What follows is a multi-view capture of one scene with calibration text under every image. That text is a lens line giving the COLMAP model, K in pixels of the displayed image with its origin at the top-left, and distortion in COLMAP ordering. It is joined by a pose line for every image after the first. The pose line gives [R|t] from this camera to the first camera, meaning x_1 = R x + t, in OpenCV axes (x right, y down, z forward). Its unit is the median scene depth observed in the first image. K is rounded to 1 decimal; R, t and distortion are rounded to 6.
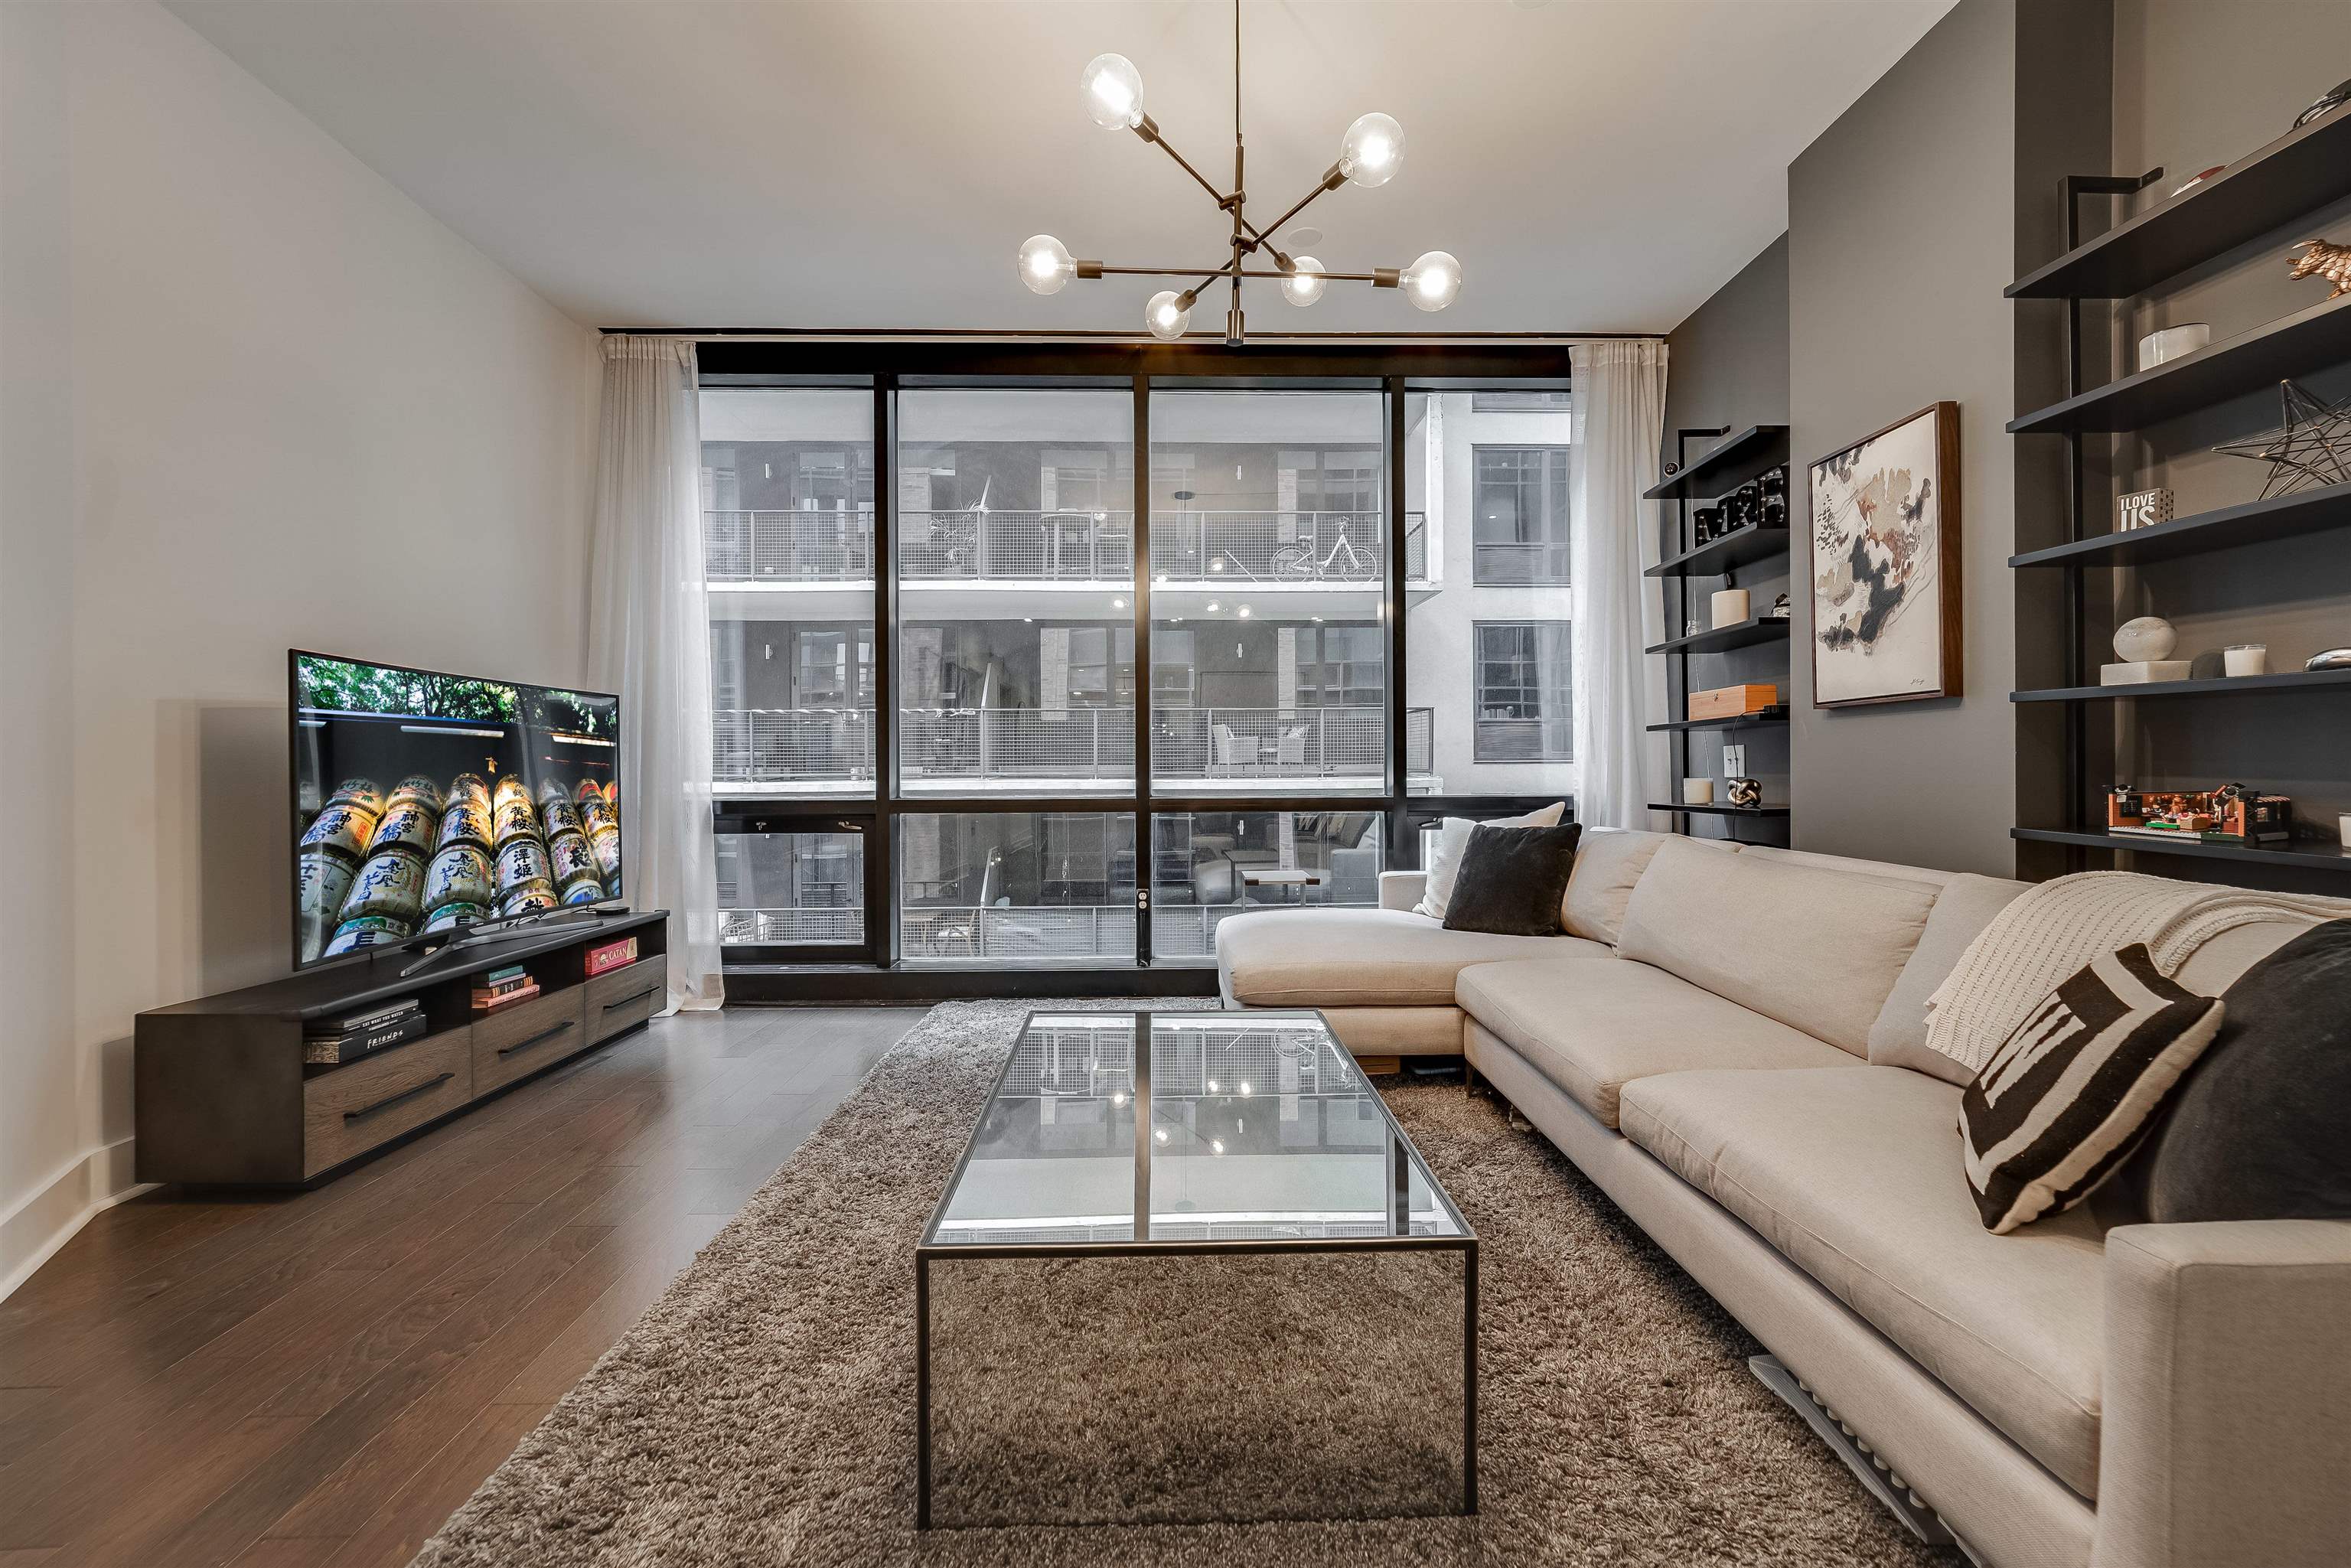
lens RADIAL K [[962.1, 0, 1184.0], [0, 962.1, 767.1], [0, 0, 1]] dist [-0.010044, 0.000853]
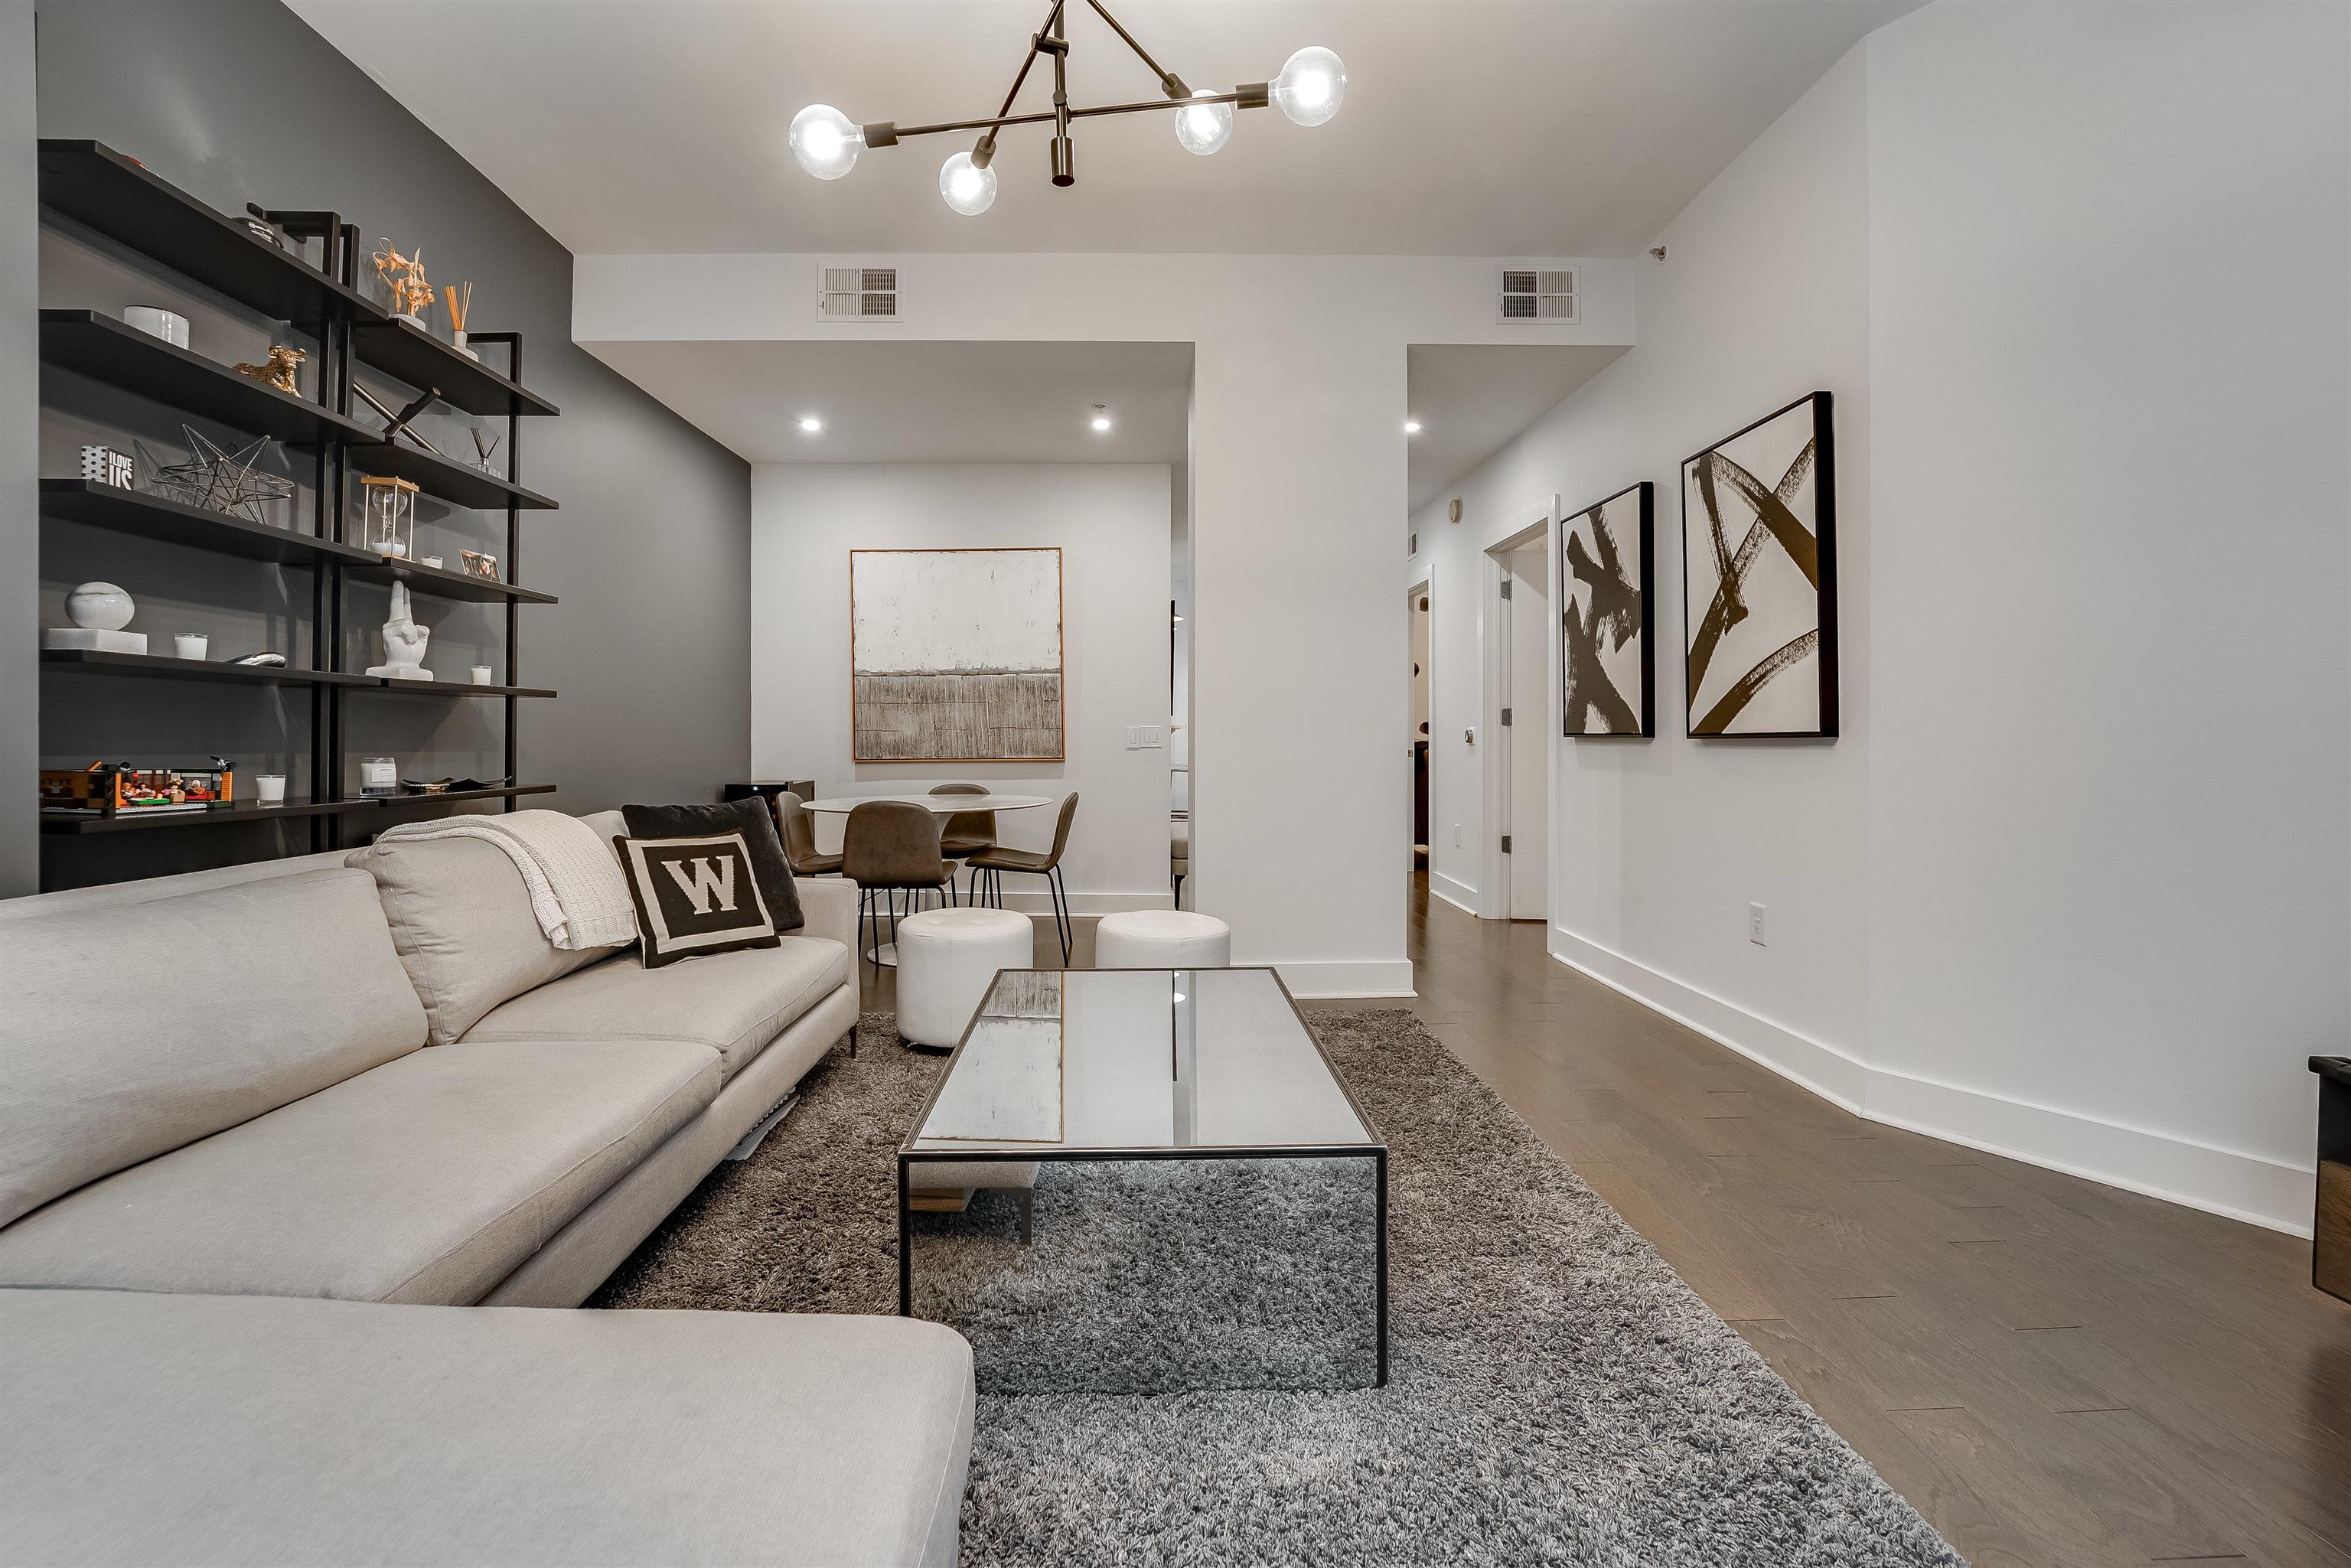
lens RADIAL K [[1007.2, 0, 1149.2], [0, 1007.2, 723.4], [0, 0, 1]] dist [-0.011856, -0.001299]
pose [[-0.999910, 0.003233, 0.013051, -0.018547], [0.003157, 0.999978, -0.005780, -0.007504], [-0.013069, -0.005738, -0.999898, 1.405654]]
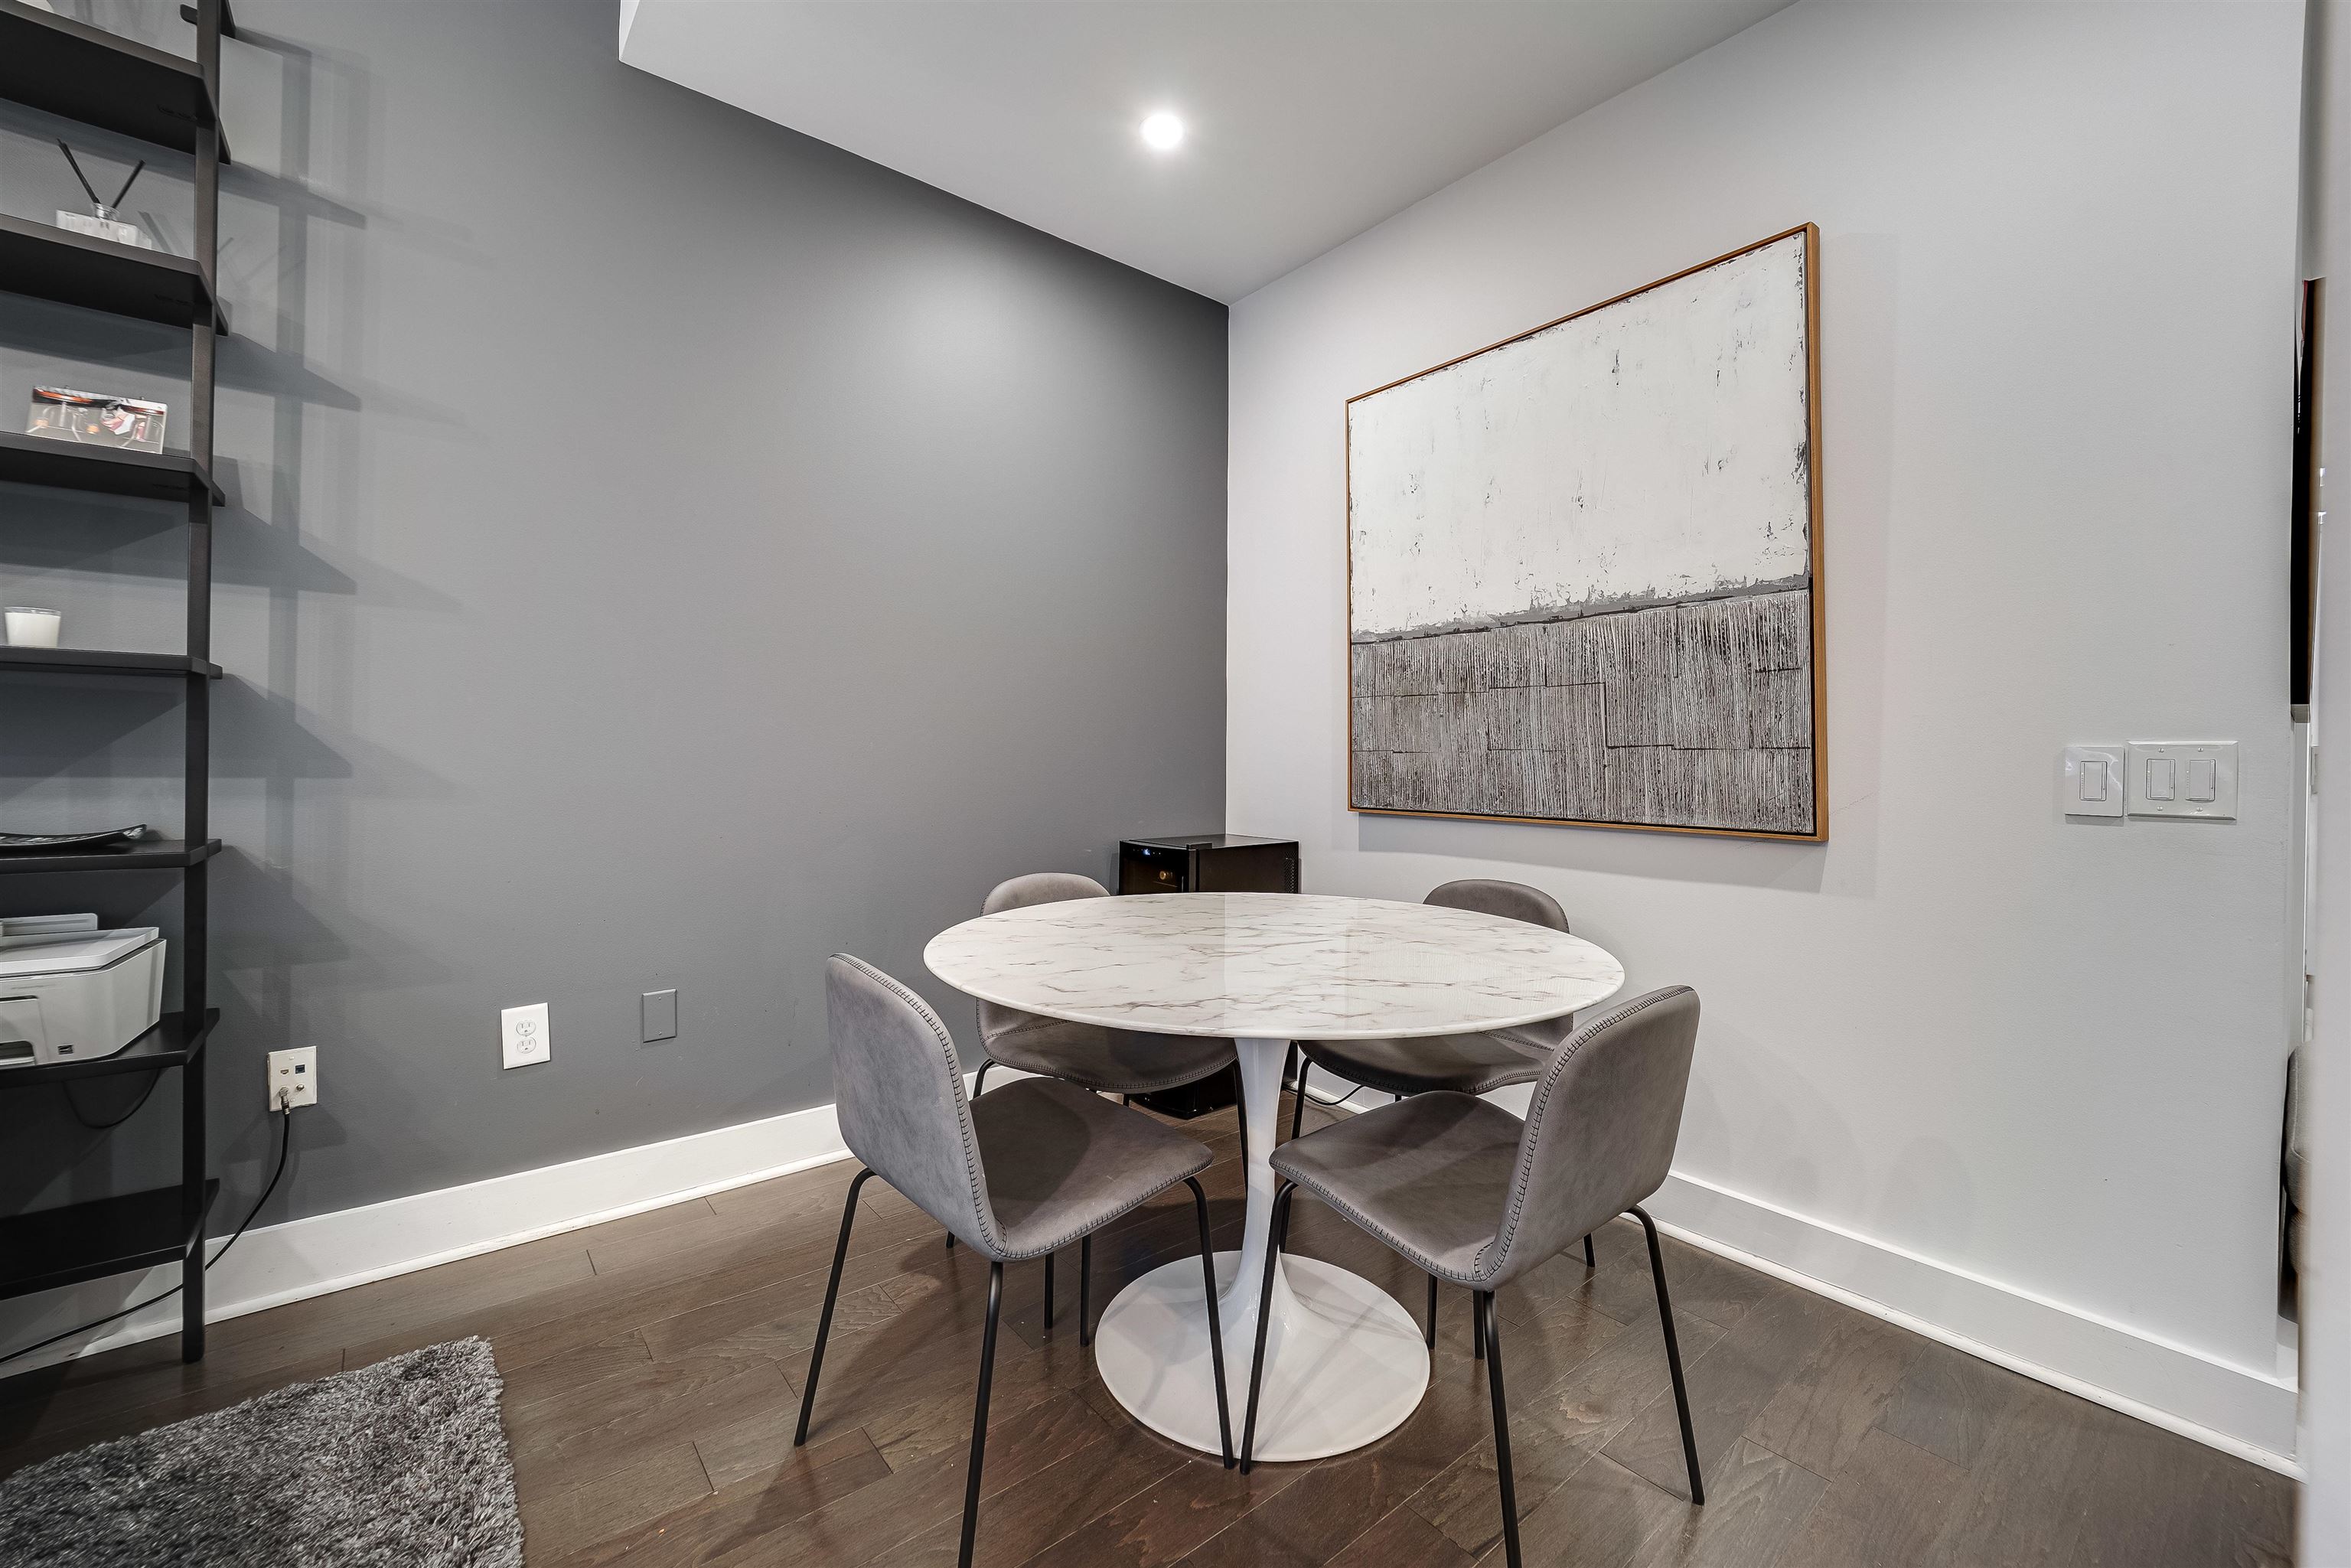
lens RADIAL K [[962.1, 0, 1169.2], [0, 962.1, 760.5], [0, 0, 1]] dist [-0.010044, 0.000853]
pose [[-0.611765, -0.008171, 0.790997, -0.070529], [-0.005193, 0.999967, 0.006313, -0.002966], [-0.791022, -0.000246, -0.611787, 0.134159]]
